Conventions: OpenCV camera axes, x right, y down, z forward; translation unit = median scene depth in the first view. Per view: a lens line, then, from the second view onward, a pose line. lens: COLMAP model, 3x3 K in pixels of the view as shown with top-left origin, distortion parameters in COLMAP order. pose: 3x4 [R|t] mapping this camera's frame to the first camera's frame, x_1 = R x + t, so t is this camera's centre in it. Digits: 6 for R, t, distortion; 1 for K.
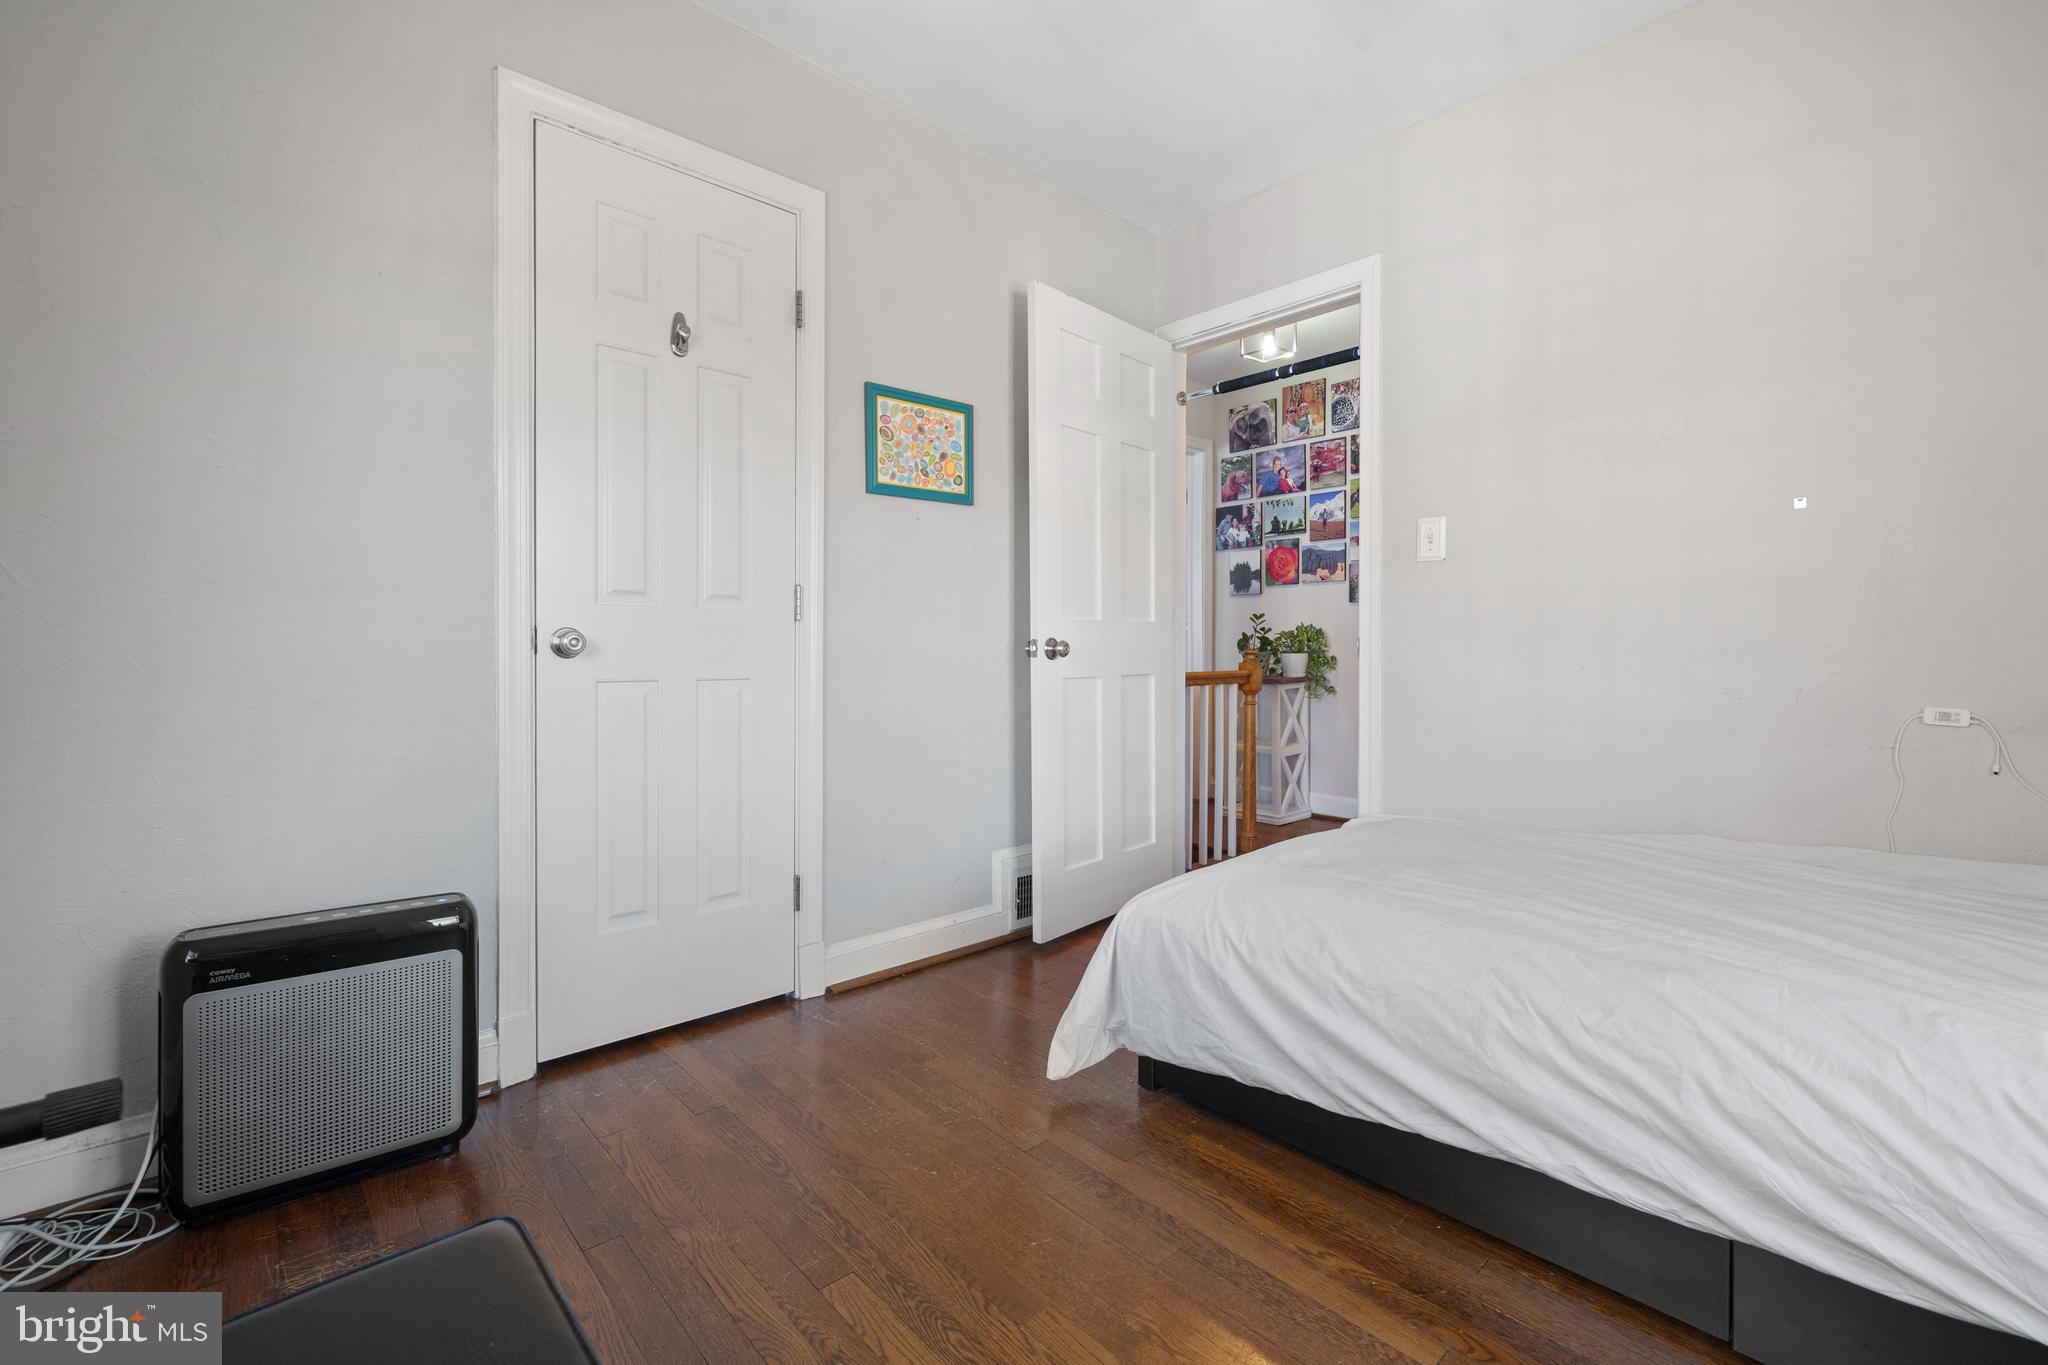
lens RADIAL K [[889.1, 0, 1022.8], [0, 889.1, 647.2], [0, 0, 1]] dist [-0.000551, 0.000398]
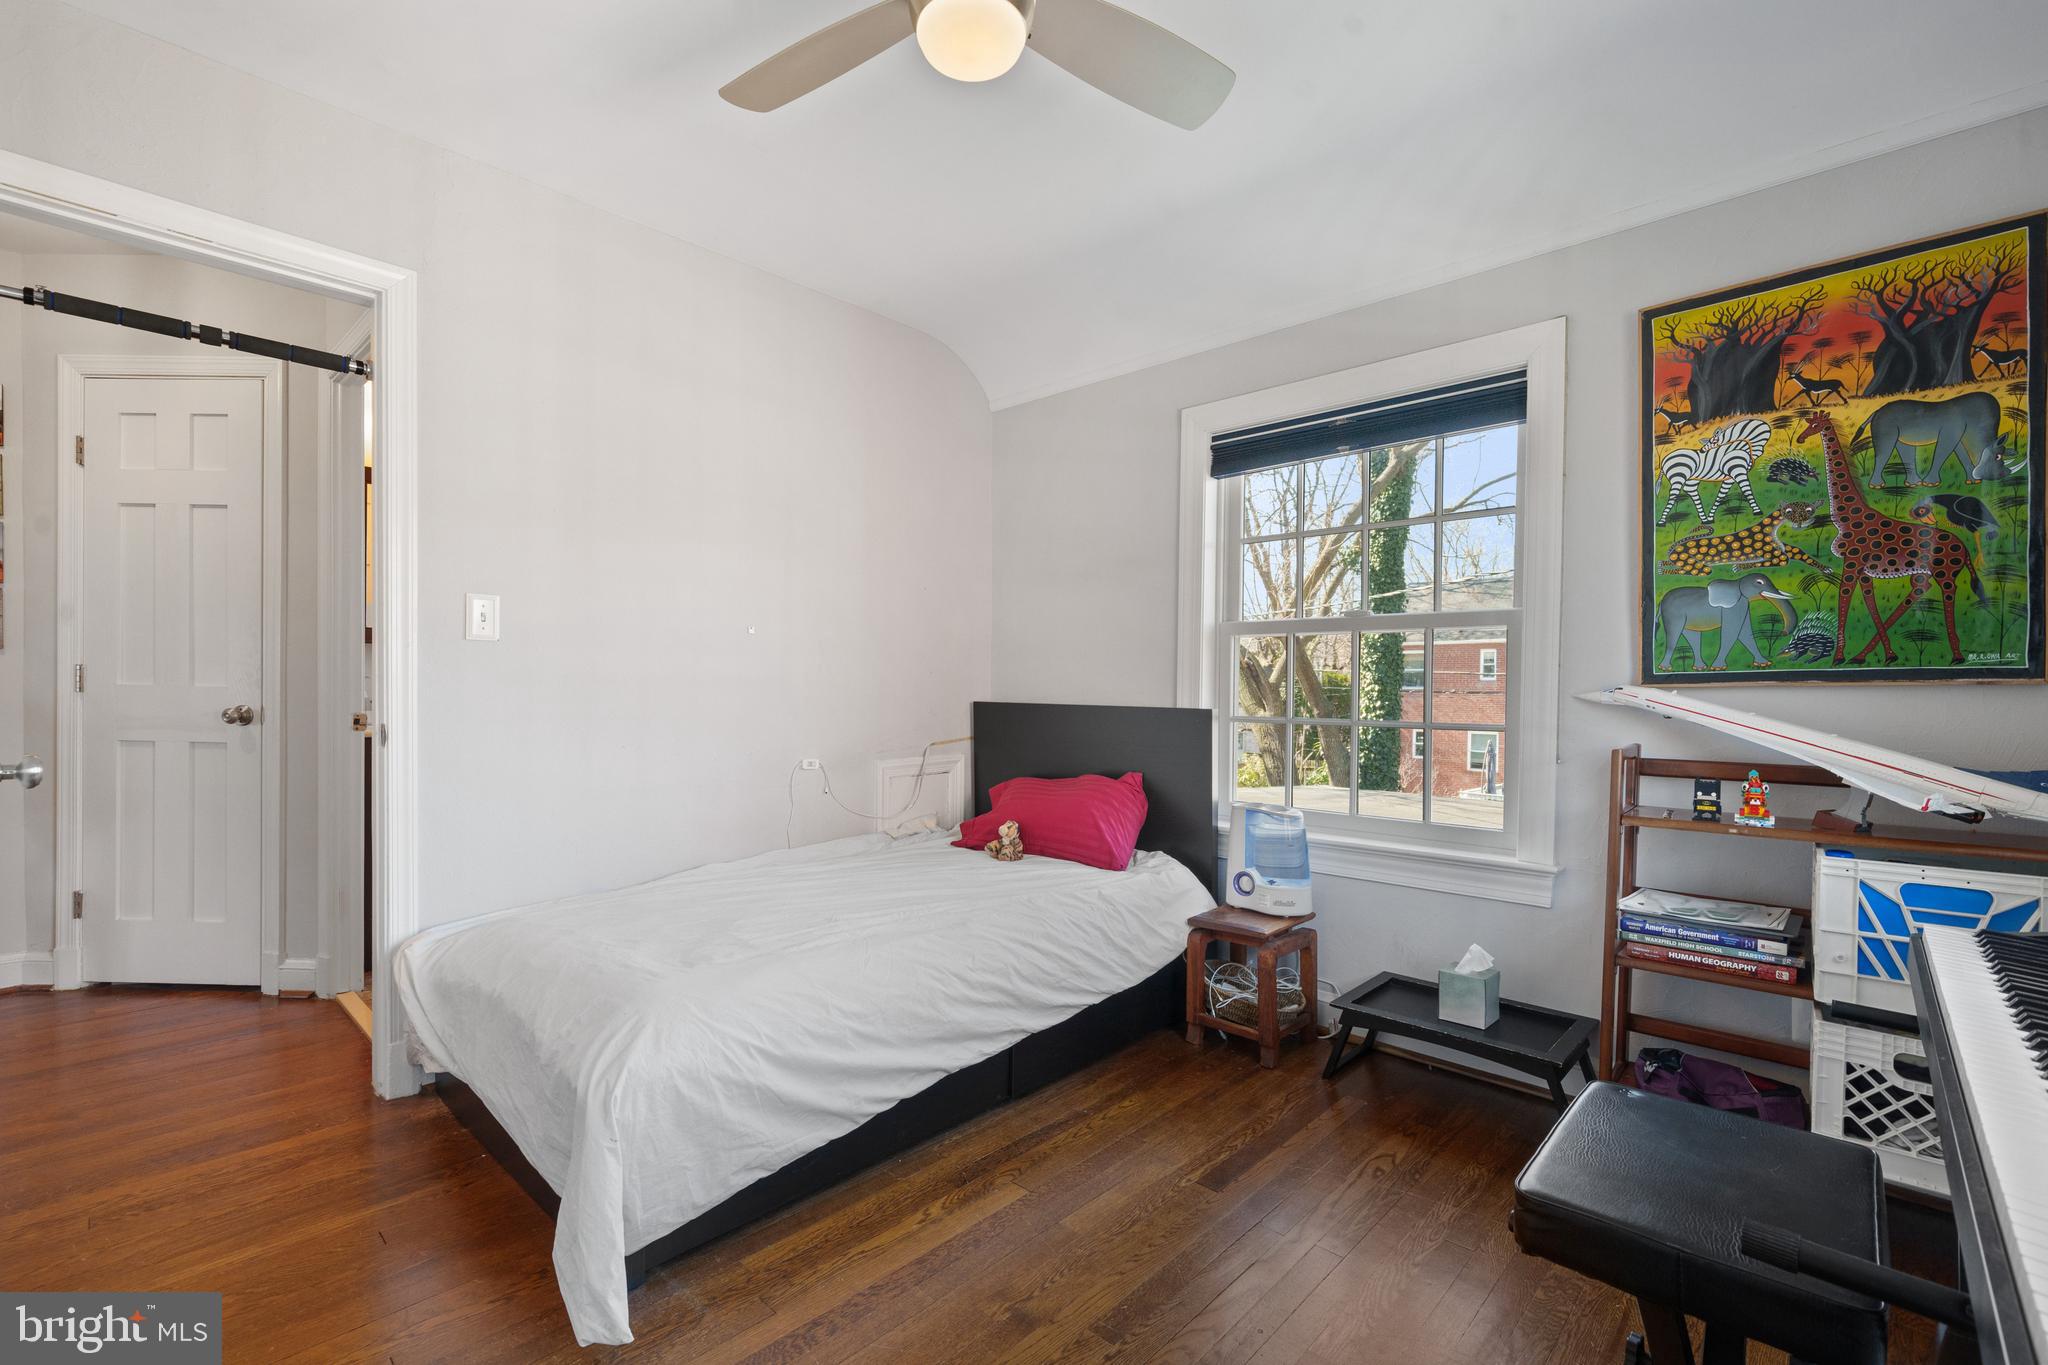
lens RADIAL K [[889.1, 0, 1024.3], [0, 889.1, 701.1], [0, 0, 1]] dist [-0.000551, 0.000398]
pose [[-0.070203, -0.014533, 0.997427, -0.866592], [-0.009453, 0.999859, 0.013903, -0.088034], [-0.997488, -0.008453, -0.070330, 0.841194]]
